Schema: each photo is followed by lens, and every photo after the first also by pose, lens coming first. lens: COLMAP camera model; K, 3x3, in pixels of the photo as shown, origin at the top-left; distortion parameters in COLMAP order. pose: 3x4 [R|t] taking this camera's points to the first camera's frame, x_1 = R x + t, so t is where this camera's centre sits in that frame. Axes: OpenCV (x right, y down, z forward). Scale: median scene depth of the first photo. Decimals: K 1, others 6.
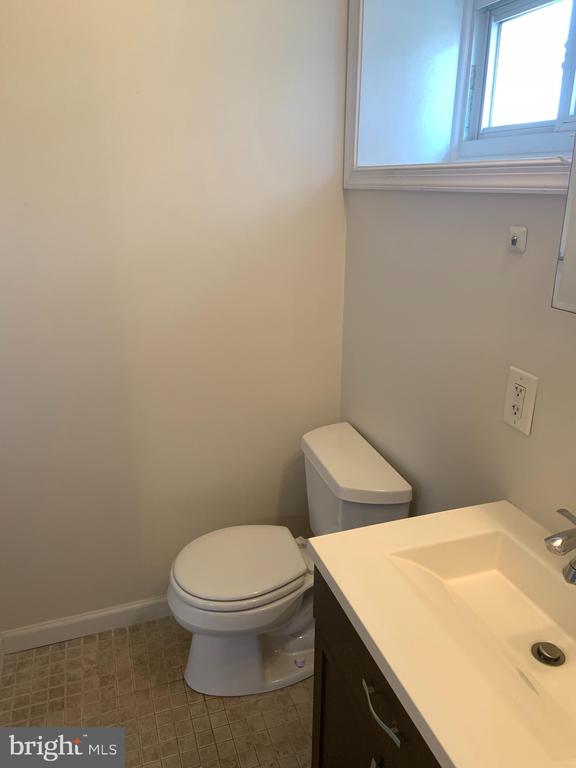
lens RADIAL K [[588.1, 0, 288.0], [0, 588.1, 384.0], [0, 0, 1]] dist [0.118499, -0.164415]
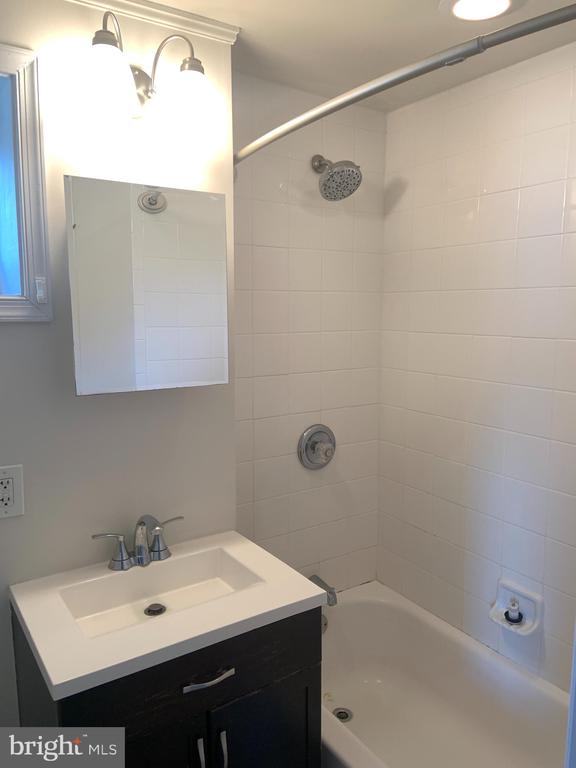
lens RADIAL K [[588.1, 0, 288.0], [0, 588.1, 384.0], [0, 0, 1]] dist [0.118499, -0.164415]
pose [[-0.268489, -0.126326, 0.954963, -0.871741], [0.315473, 0.925161, 0.211079, -0.247307], [-0.910160, 0.357937, -0.208543, 0.691788]]
